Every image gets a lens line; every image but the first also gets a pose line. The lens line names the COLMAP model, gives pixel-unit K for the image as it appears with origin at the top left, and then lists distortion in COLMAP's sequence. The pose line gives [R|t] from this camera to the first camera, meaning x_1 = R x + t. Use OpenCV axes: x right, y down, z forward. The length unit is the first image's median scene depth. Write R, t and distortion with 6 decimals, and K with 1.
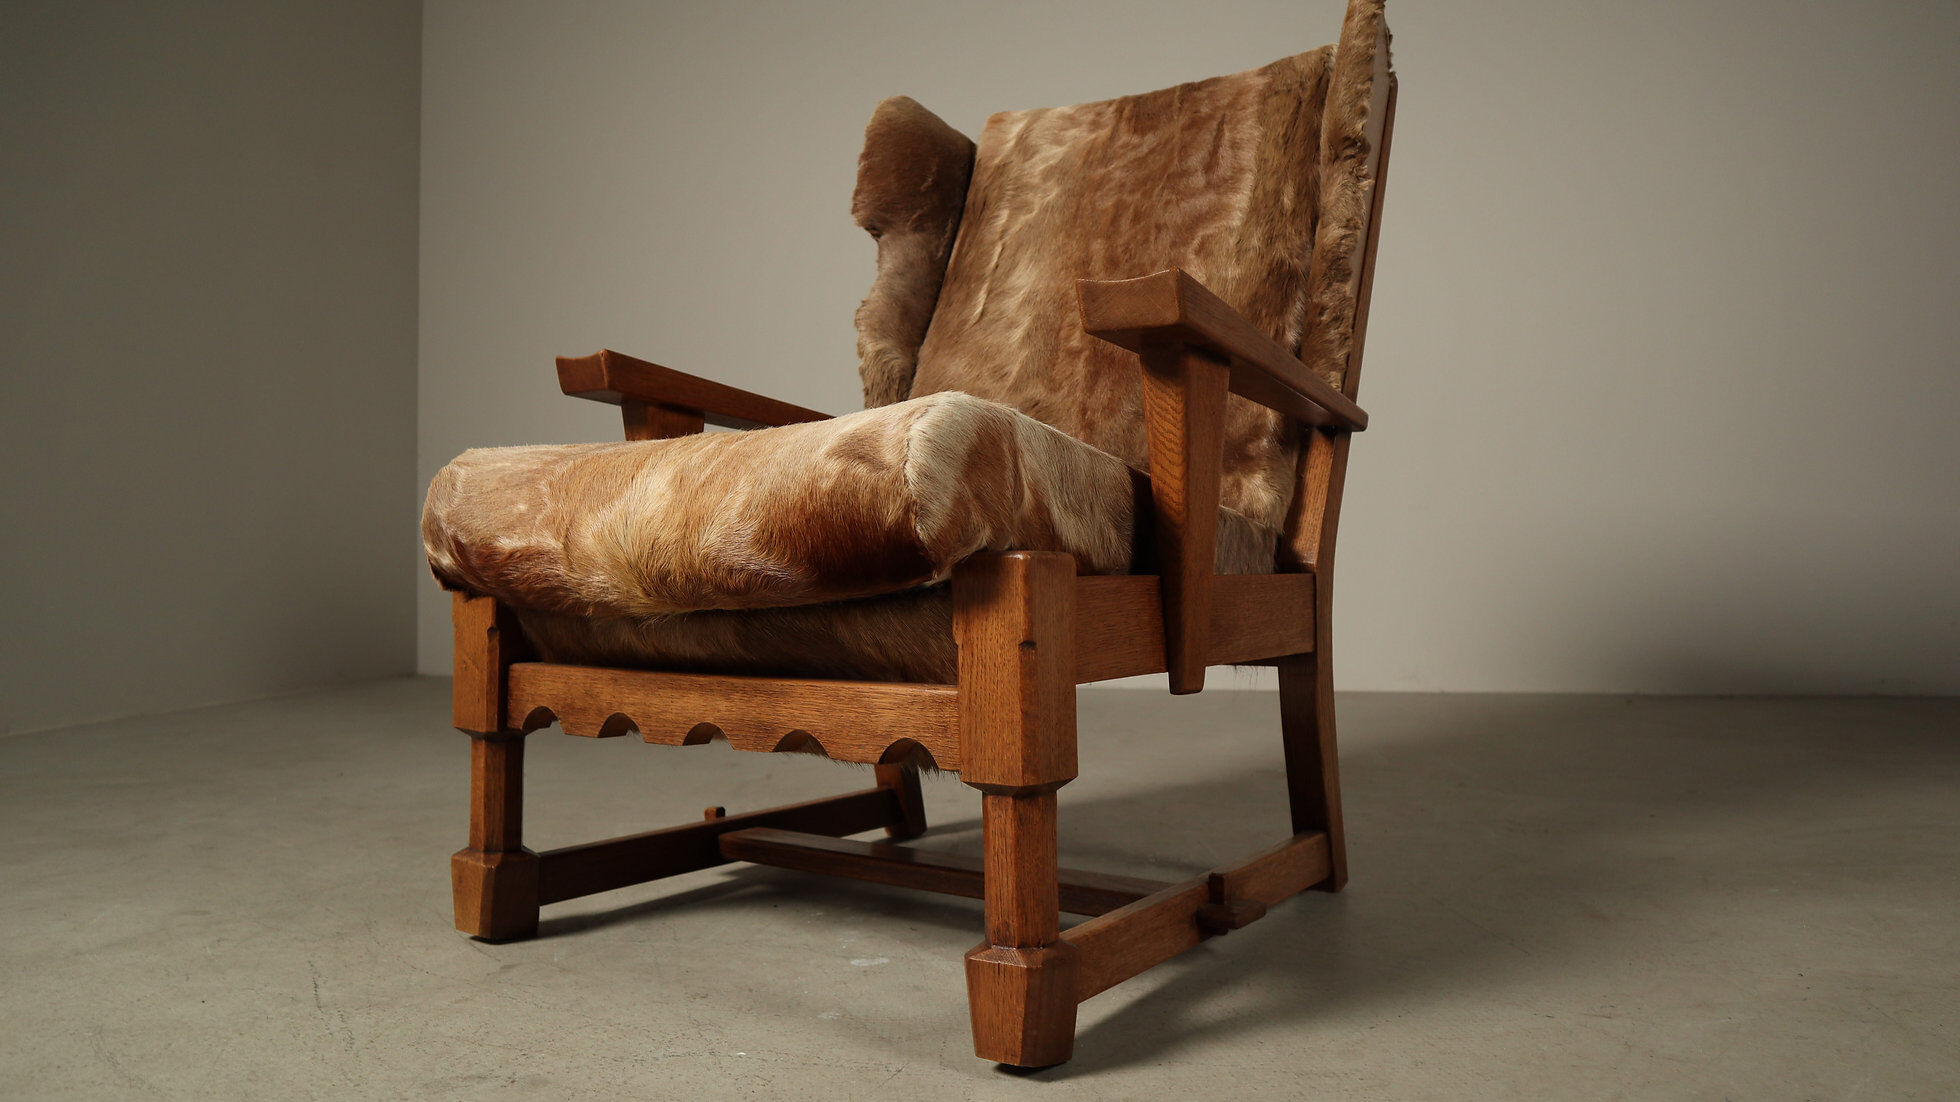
lens RADIAL K [[1313.2, 0, 980.0], [0, 1313.2, 551.0], [0, 0, 1]] dist [-0.042071, 0.001691]
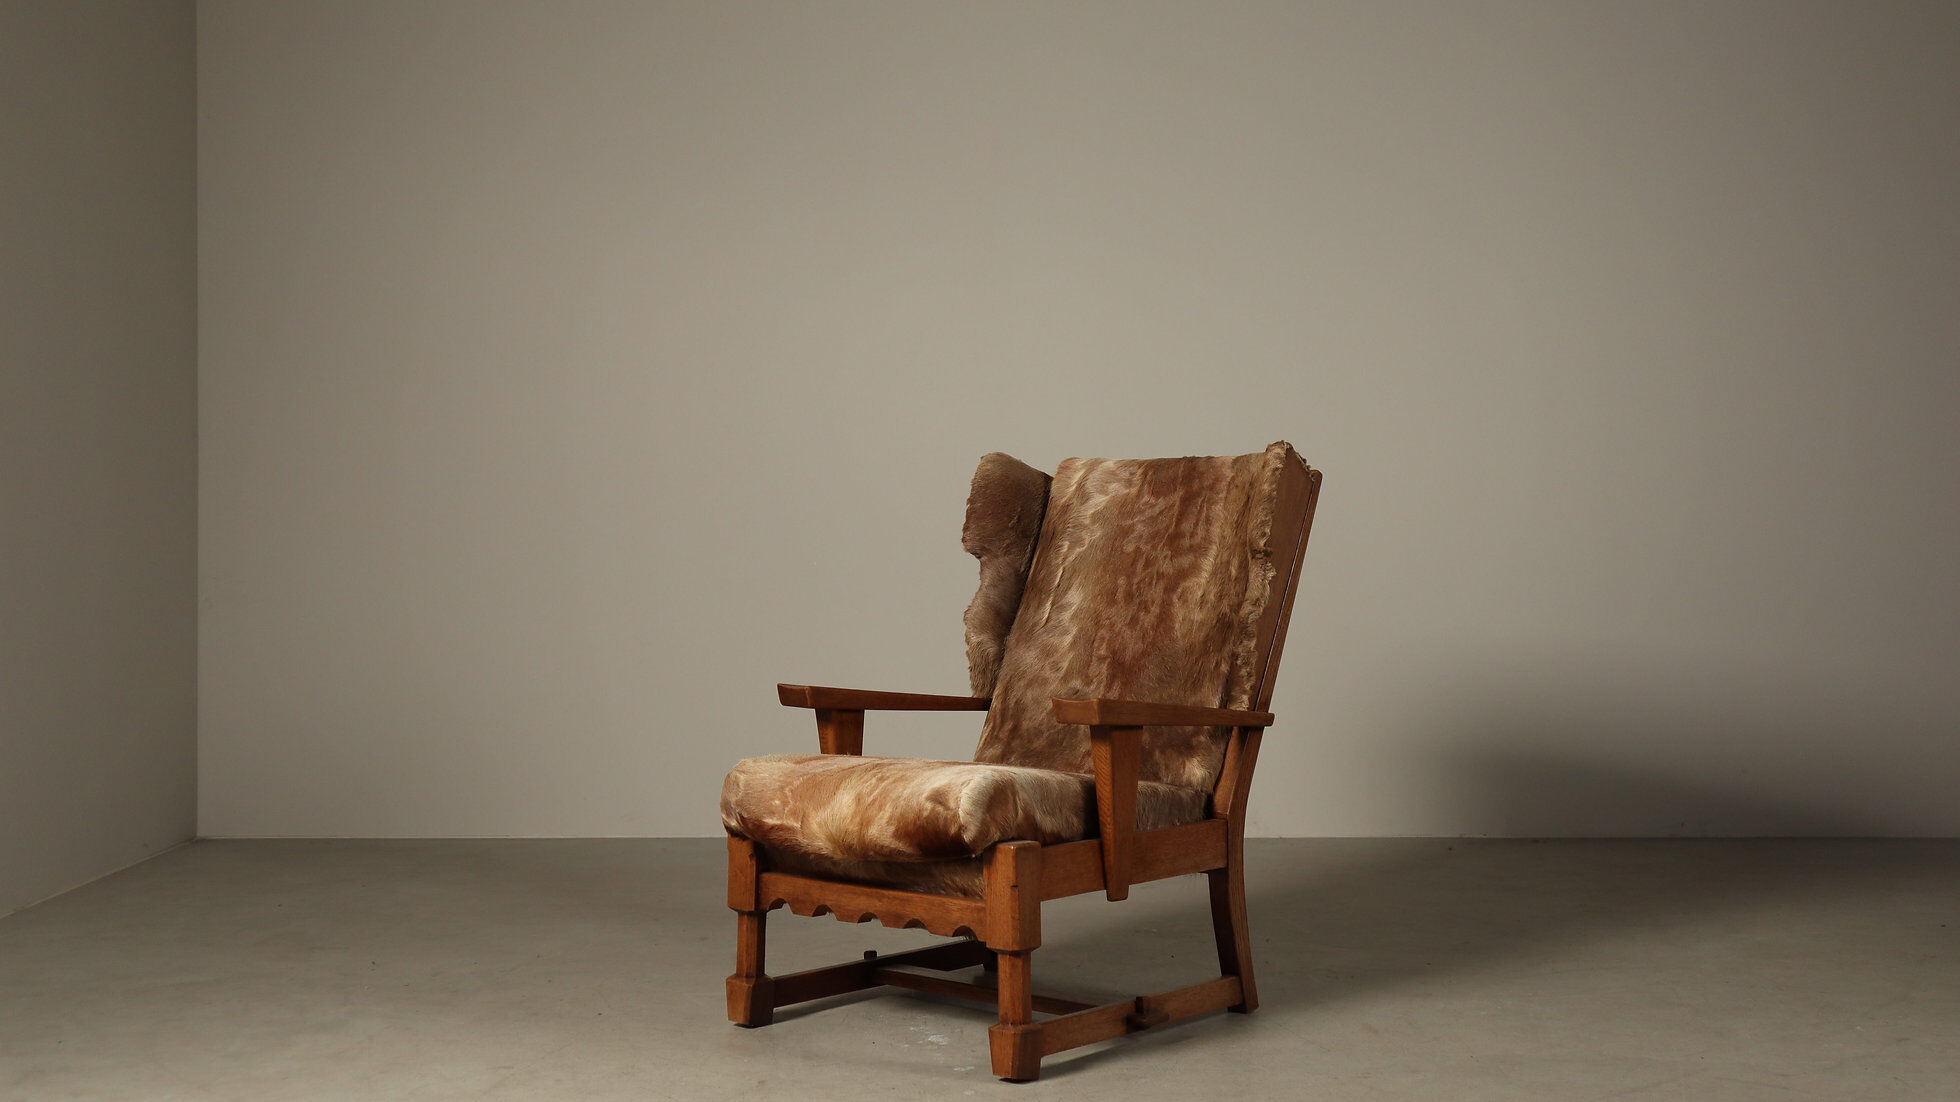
lens RADIAL K [[2424.5, 0, 1058.7], [0, 2424.5, 549.4], [0, 0, 1]] dist [0.167708, 0.005084]
pose [[0.994153, 0.005498, -0.107840, 0.377530], [-0.000659, 0.998993, 0.044852, -0.468756], [0.107978, -0.044518, 0.993156, -2.093583]]
